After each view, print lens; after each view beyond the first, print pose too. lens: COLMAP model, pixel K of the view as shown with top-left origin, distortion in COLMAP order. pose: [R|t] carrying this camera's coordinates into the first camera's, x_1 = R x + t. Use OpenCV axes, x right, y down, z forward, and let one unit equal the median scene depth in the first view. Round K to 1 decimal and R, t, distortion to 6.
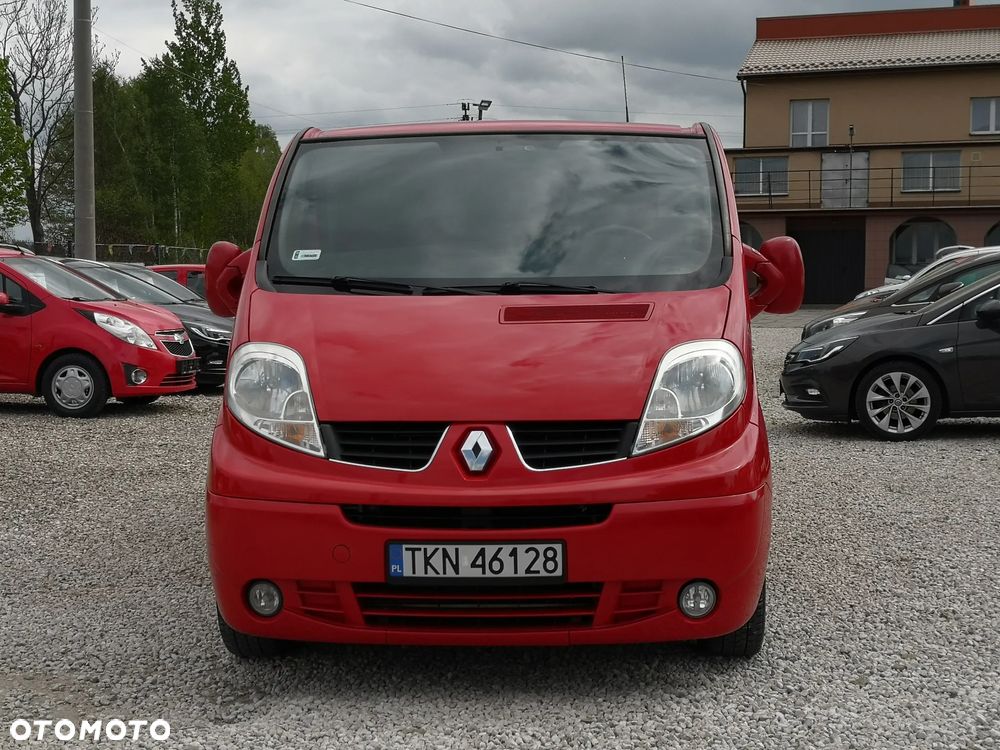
lens RADIAL K [[1577.8, 0, 505.6], [0, 1577.8, 403.0], [0, 0, 1]] dist [0.054243, 0.000000]
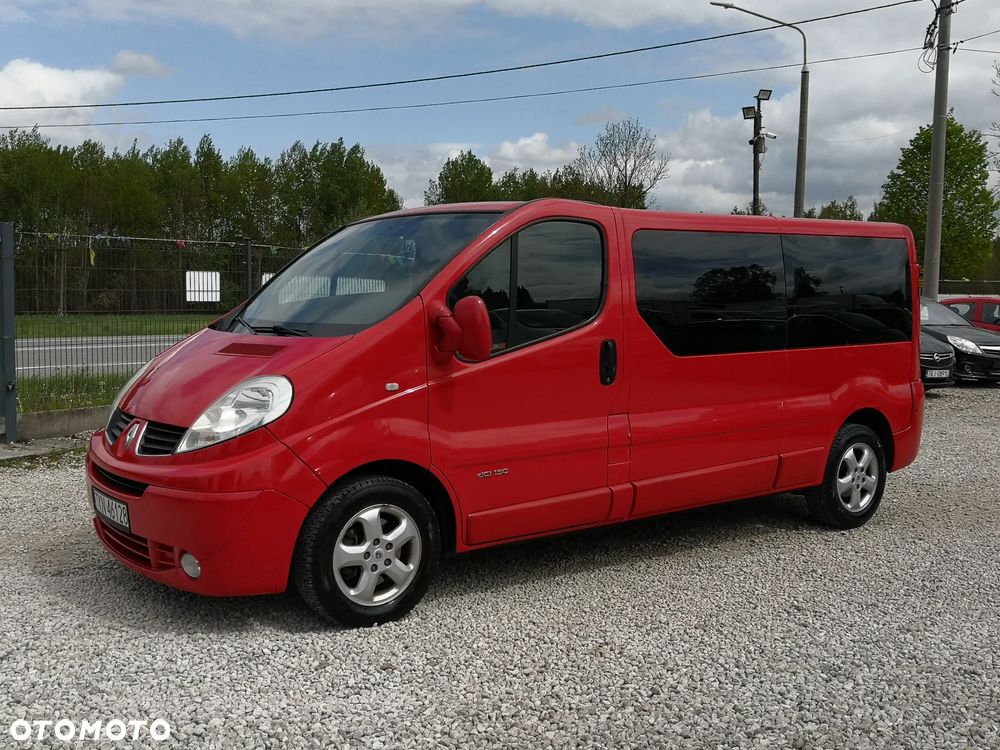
lens RADIAL K [[1071.0, 0, 494.8], [0, 1071.0, 392.0], [0, 0, 1]] dist [0.005417, 0.000000]
pose [[0.651118, 0.085375, -0.754159, 0.974865], [-0.078921, 0.995883, 0.044601, -0.085172], [0.754862, 0.030479, 0.655175, 0.588838]]
